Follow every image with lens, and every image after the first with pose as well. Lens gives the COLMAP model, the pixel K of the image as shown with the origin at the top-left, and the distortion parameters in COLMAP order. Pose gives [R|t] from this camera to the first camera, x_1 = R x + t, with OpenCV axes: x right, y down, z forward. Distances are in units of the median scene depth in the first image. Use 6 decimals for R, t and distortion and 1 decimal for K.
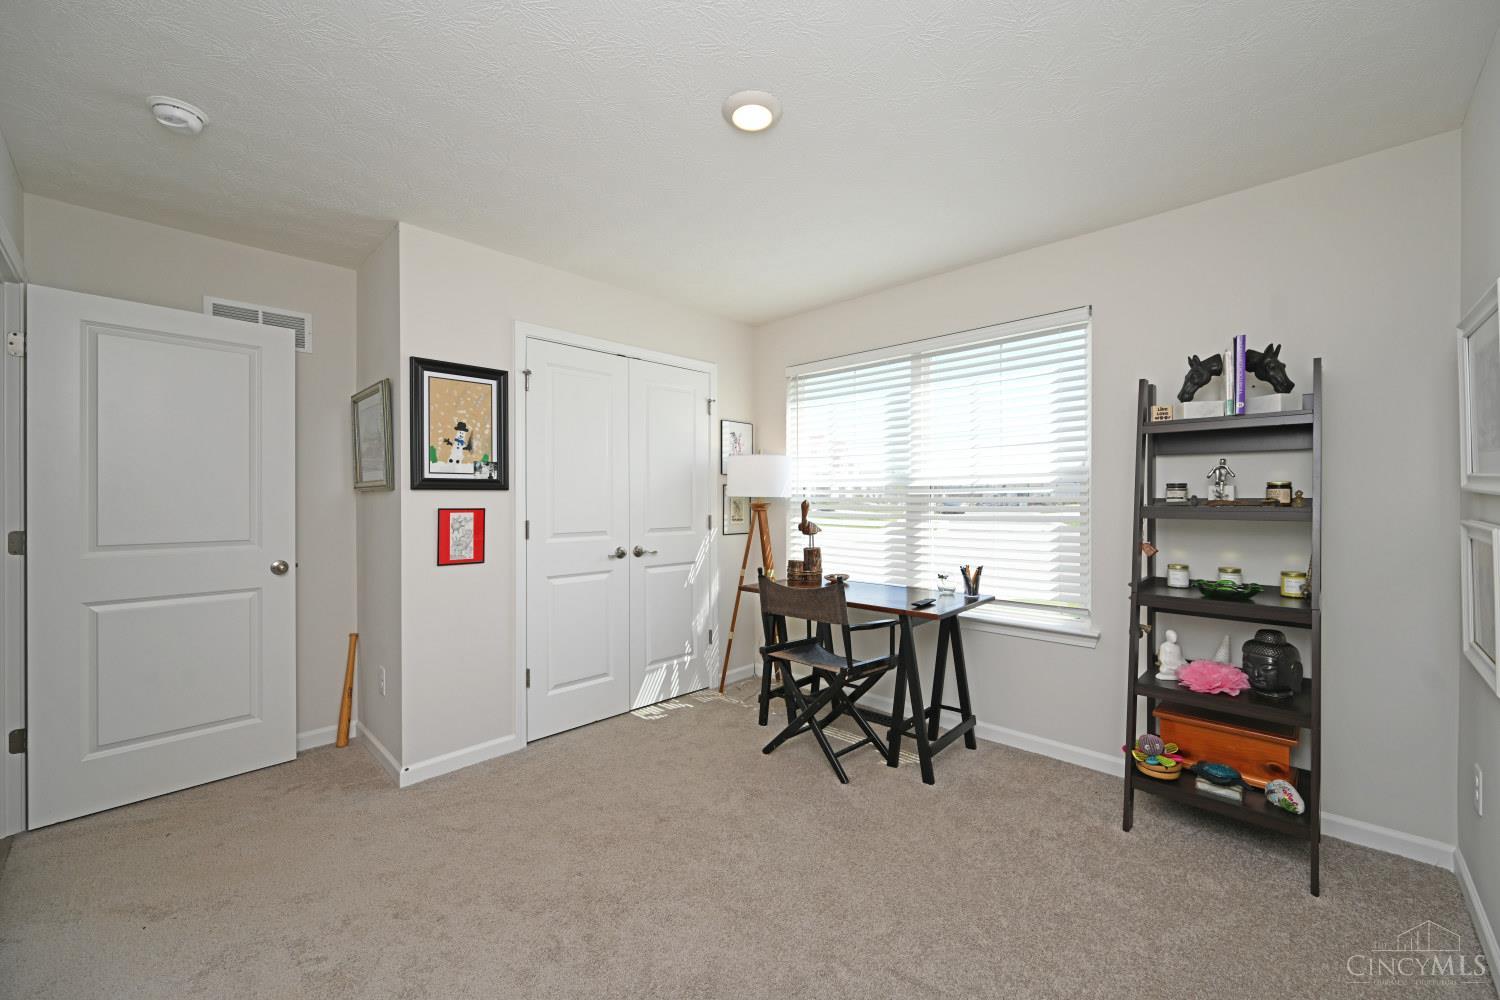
lens RADIAL K [[595.1, 0, 757.9], [0, 595.1, 503.0], [0, 0, 1]] dist [0.000908, 0.000642]
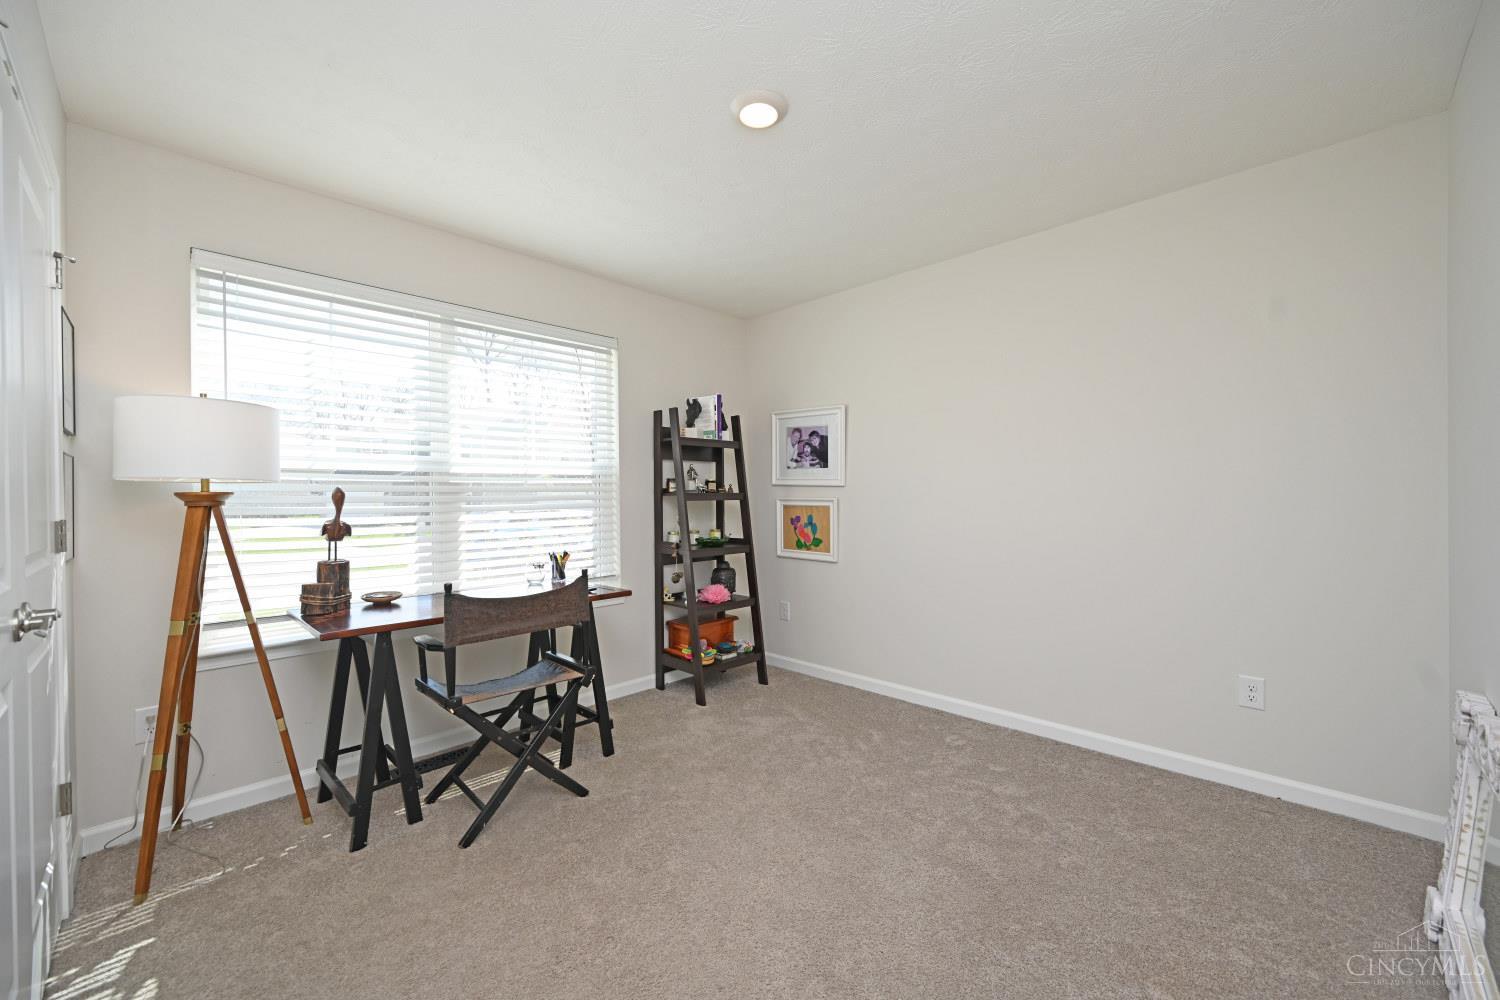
lens RADIAL K [[595.1, 0, 762.0], [0, 595.1, 496.7], [0, 0, 1]] dist [0.000908, 0.000642]
pose [[0.001859, -0.011756, 0.999929, -0.582857], [0.004406, 0.999921, 0.011748, -0.002156], [-0.999989, 0.004384, 0.001911, 0.544633]]
